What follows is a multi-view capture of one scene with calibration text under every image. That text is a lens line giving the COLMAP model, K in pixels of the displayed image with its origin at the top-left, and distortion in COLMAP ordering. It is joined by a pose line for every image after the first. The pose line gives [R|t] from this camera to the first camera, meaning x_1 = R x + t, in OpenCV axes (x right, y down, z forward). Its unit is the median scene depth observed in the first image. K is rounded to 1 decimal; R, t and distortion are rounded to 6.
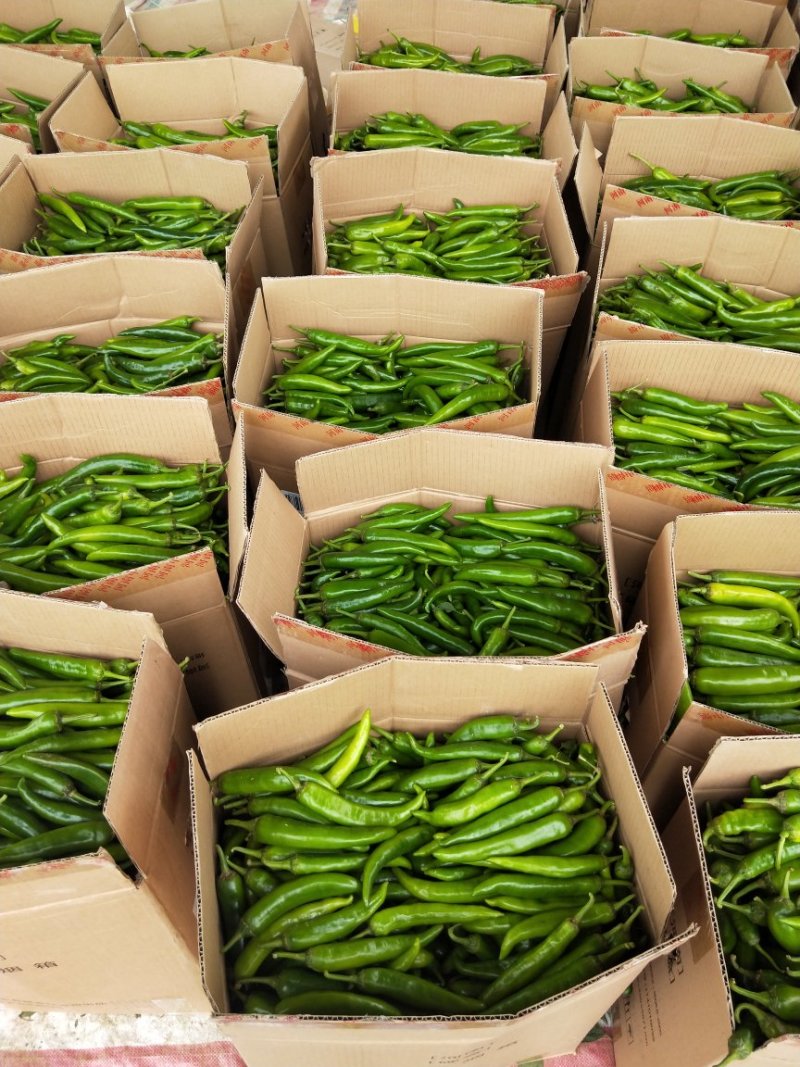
lens RADIAL K [[907.8, 0, 395.2], [0, 907.8, 537.1], [0, 0, 1]] dist [0.139240, -0.323279]
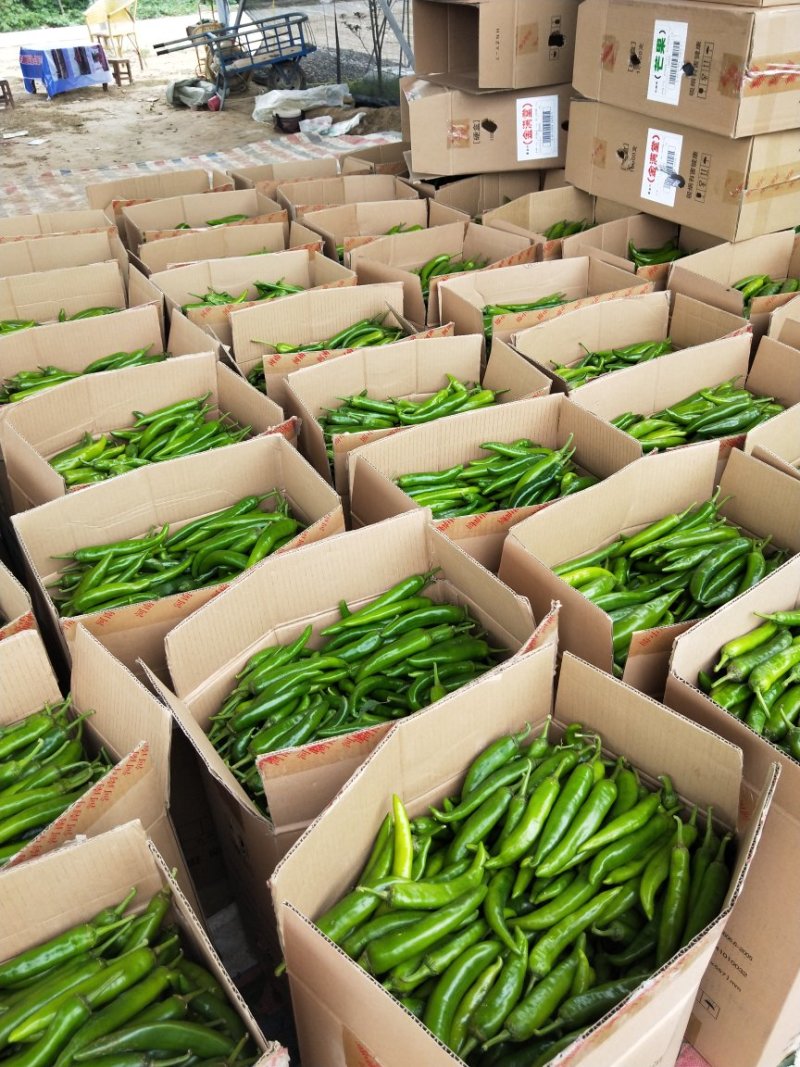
lens RADIAL K [[907.8, 0, 395.2], [0, 907.8, 537.1], [0, 0, 1]] dist [0.139240, -0.323279]
pose [[0.806626, -0.362457, 0.466884, -0.321768], [0.481176, 0.861418, -0.162572, 0.094353], [-0.343257, 0.355788, 0.869247, 0.051528]]
